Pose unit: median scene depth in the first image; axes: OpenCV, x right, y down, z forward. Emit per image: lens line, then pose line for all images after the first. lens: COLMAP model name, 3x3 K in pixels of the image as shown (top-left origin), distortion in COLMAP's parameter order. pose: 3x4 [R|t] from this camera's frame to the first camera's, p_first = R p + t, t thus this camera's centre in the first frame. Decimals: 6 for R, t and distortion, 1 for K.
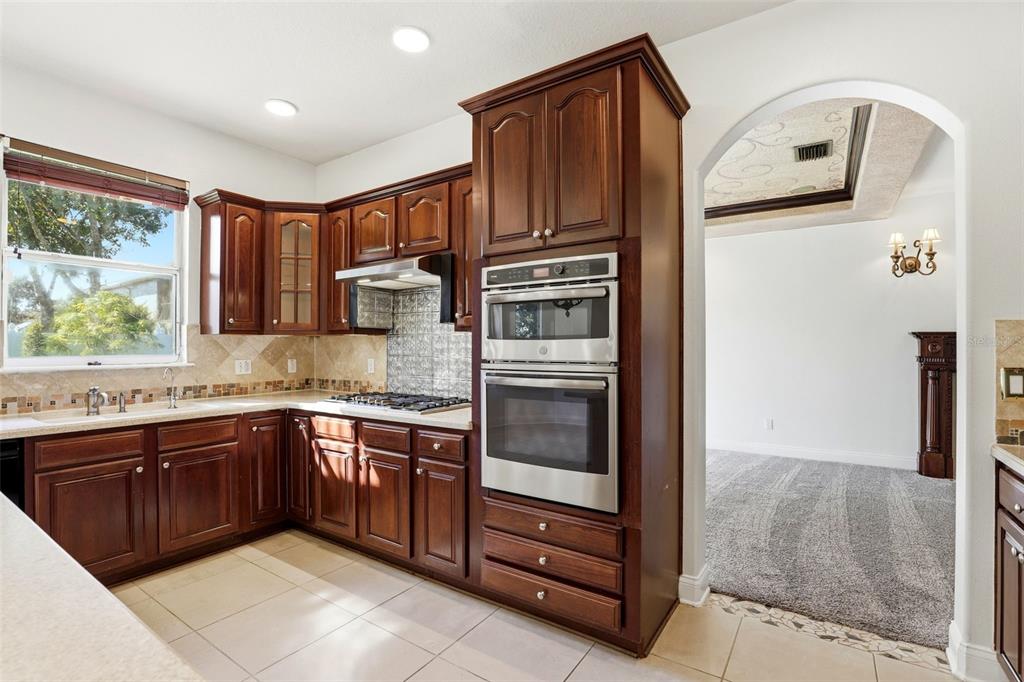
lens RADIAL K [[472.5, 0, 514.9], [0, 472.5, 345.2], [0, 0, 1]] dist [-0.032343, 0.003602]
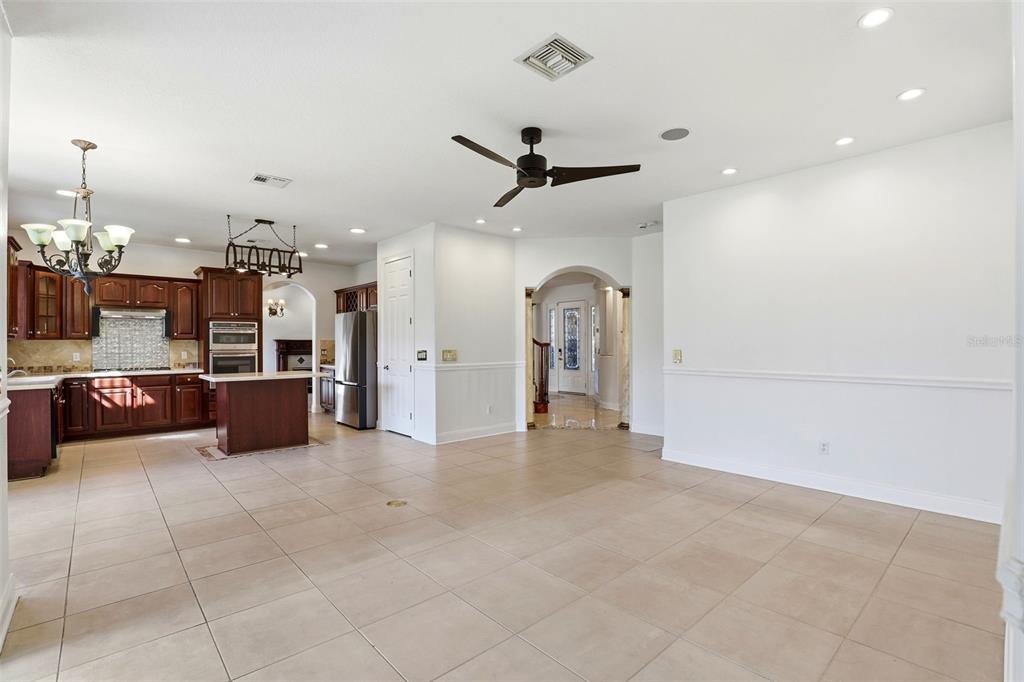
lens RADIAL K [[472.5, 0, 509.3], [0, 472.5, 340.2], [0, 0, 1]] dist [-0.032343, 0.003602]
pose [[0.252575, 0.006951, 0.967552, -2.087286], [0.002389, 0.999967, -0.007808, -0.003737], [-0.967574, 0.004284, 0.252550, -1.414935]]
